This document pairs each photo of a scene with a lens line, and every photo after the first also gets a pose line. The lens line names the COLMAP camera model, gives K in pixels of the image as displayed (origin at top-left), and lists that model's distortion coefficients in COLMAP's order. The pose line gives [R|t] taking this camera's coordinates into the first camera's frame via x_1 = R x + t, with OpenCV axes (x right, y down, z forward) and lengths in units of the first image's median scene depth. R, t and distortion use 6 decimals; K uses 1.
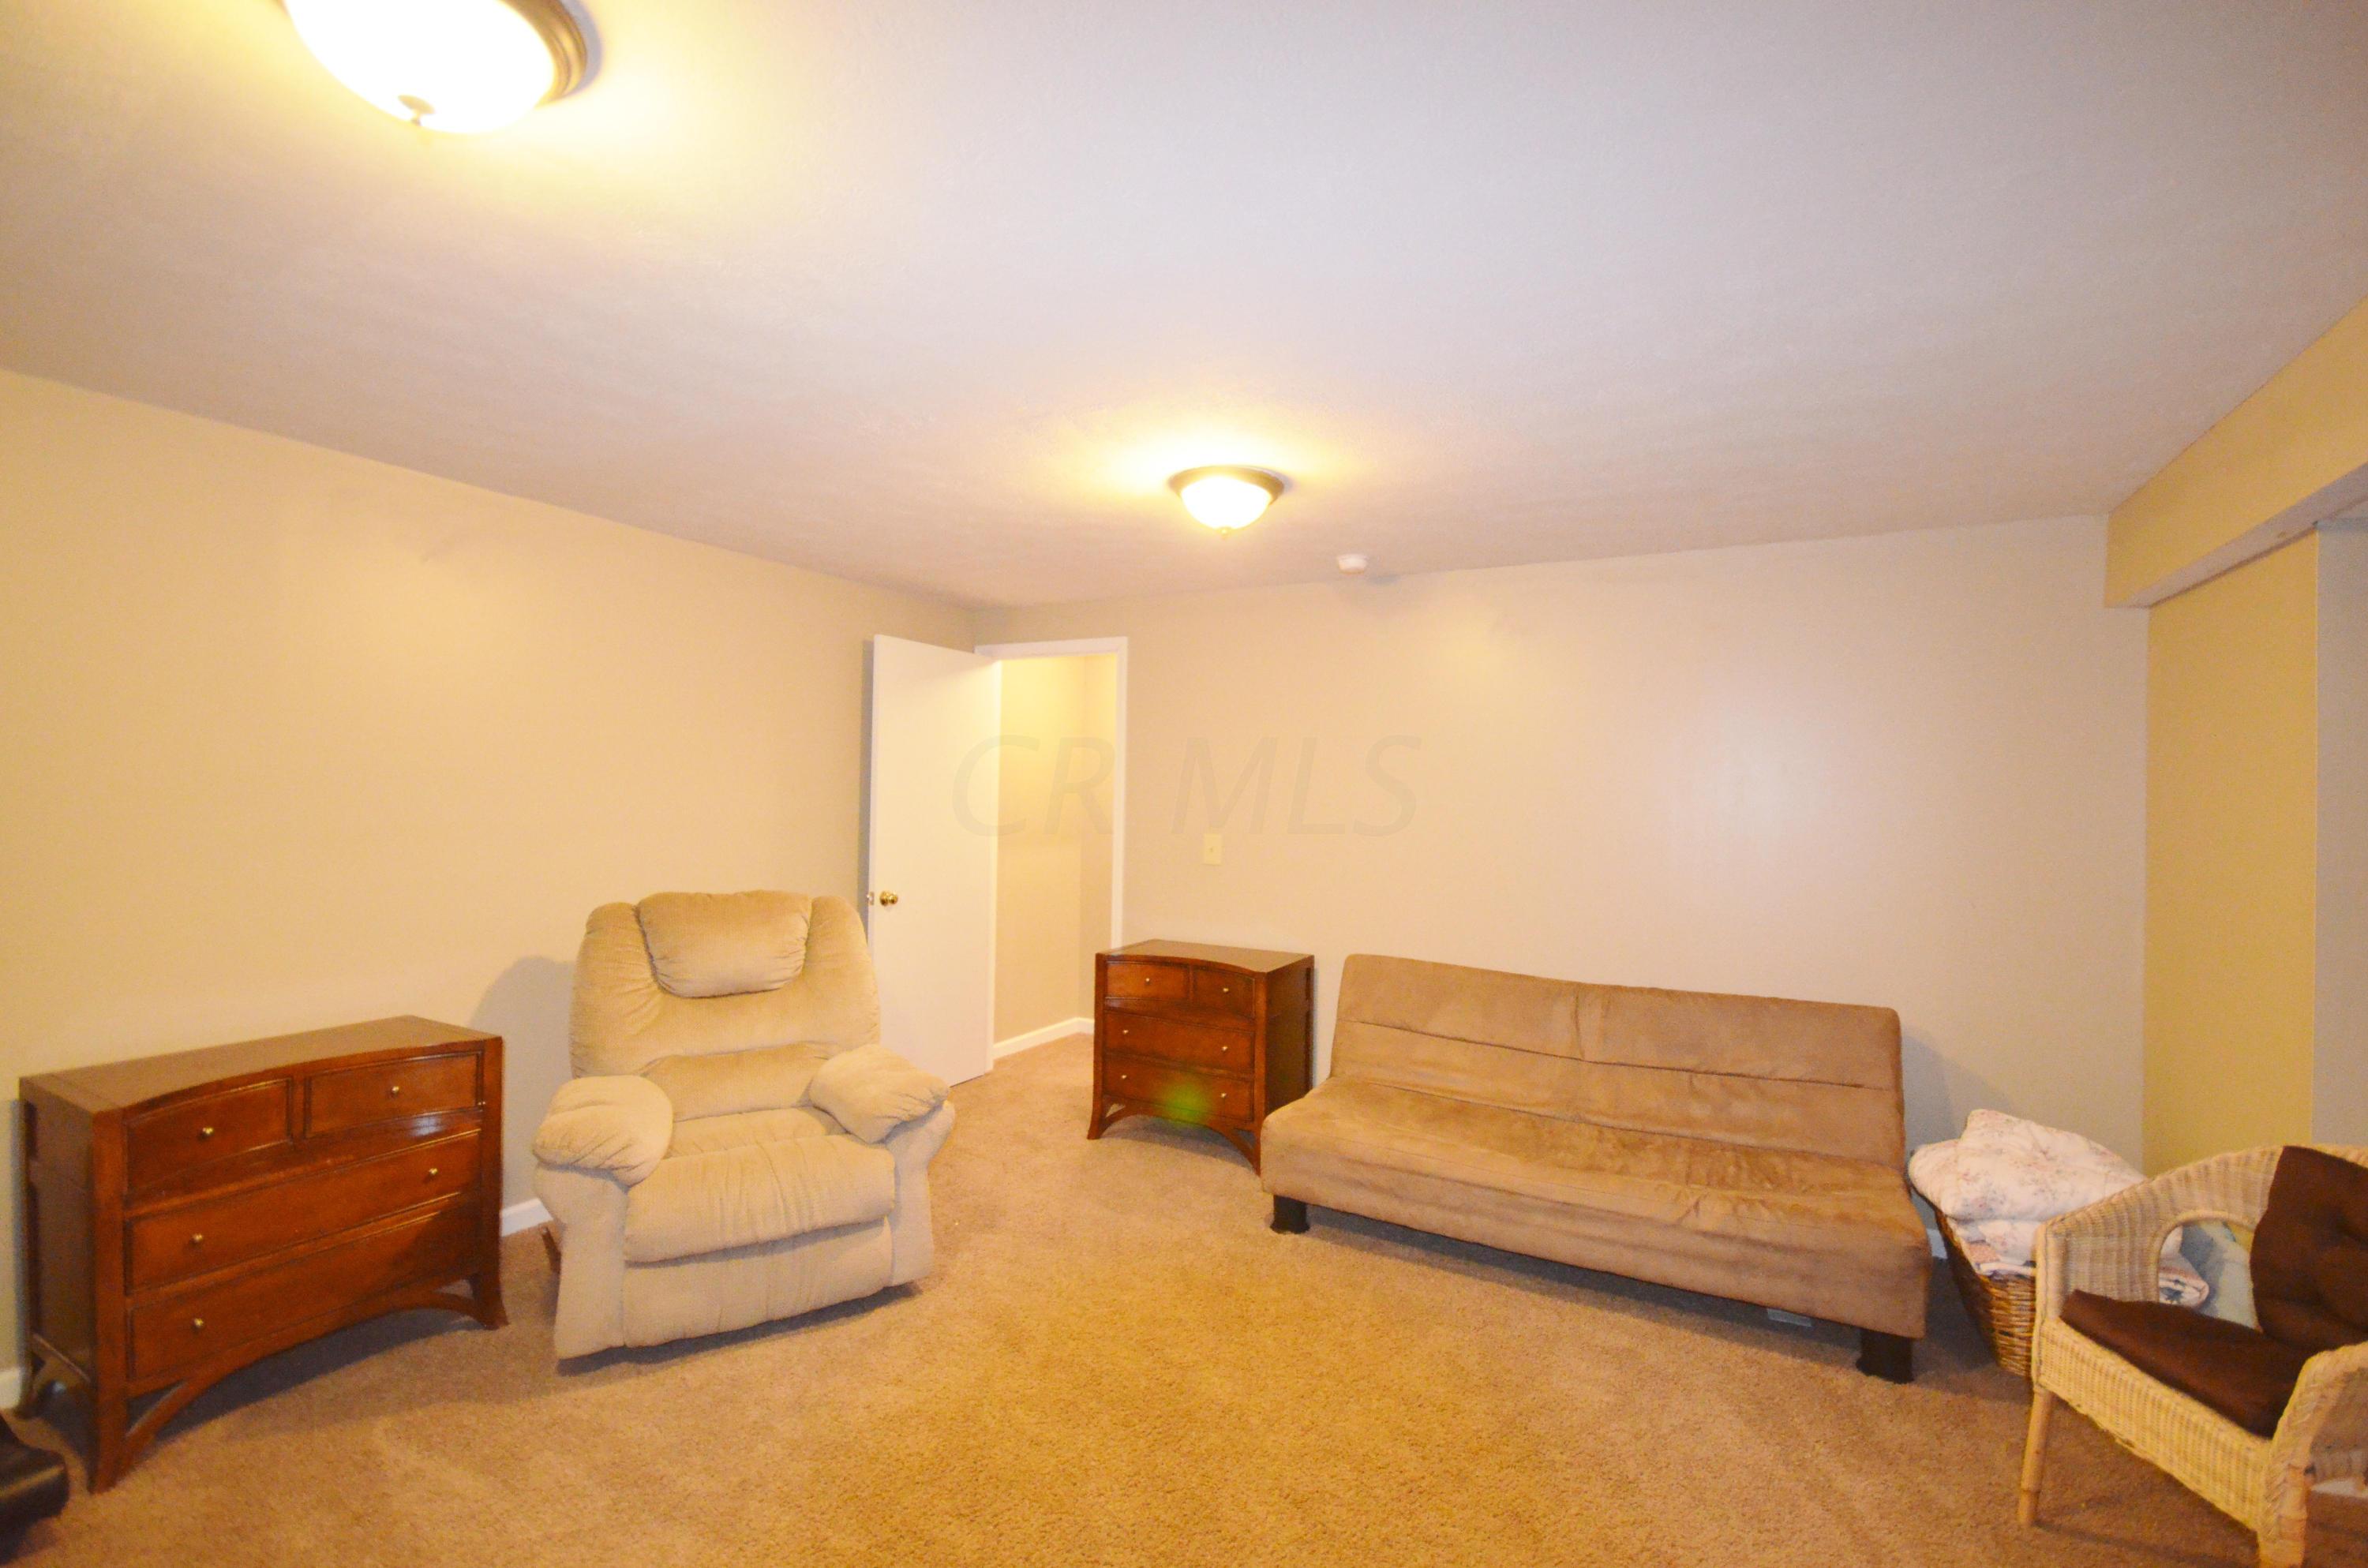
lens RADIAL K [[1009.1, 0, 1207.7], [0, 1009.1, 792.9], [0, 0, 1]] dist [0.019730, -0.019943]
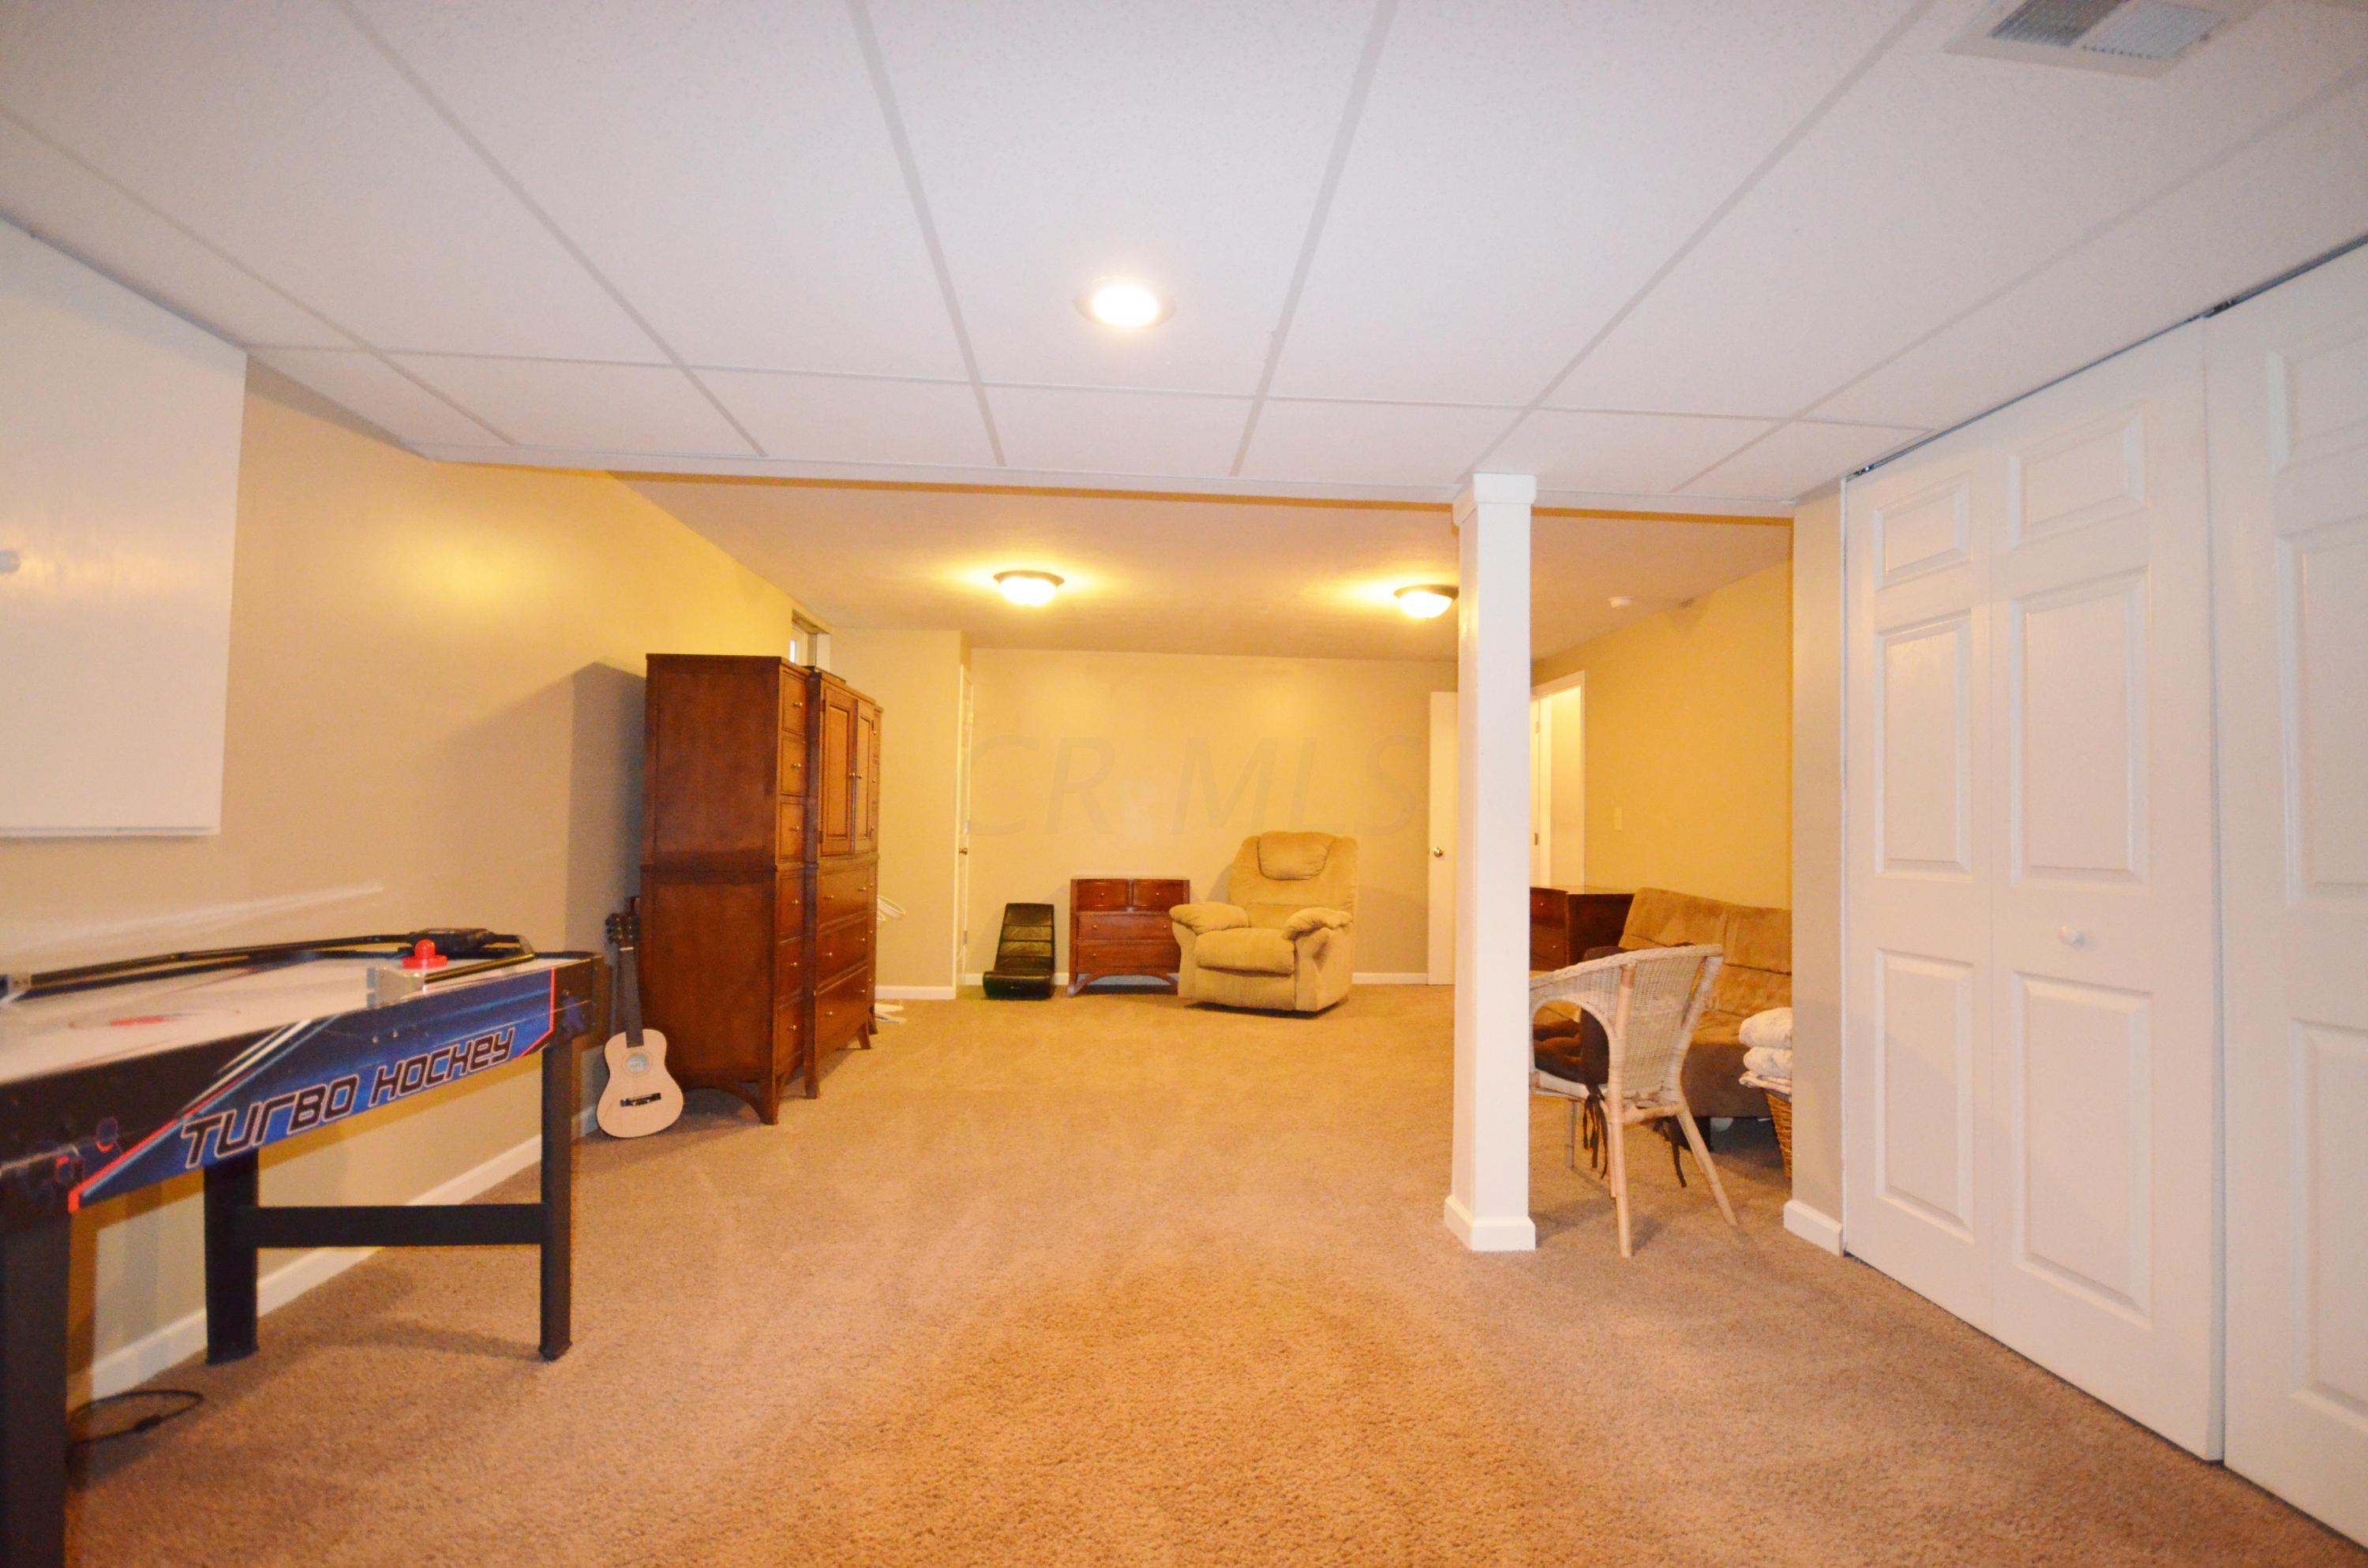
lens RADIAL K [[1009.1, 0, 1207.7], [0, 1009.1, 792.9], [0, 0, 1]] dist [0.019730, -0.019943]
pose [[0.557467, -0.038327, -0.829314, 1.281098], [0.002002, 0.998993, -0.044823, 0.123726], [0.830197, 0.023327, 0.556982, -0.321127]]
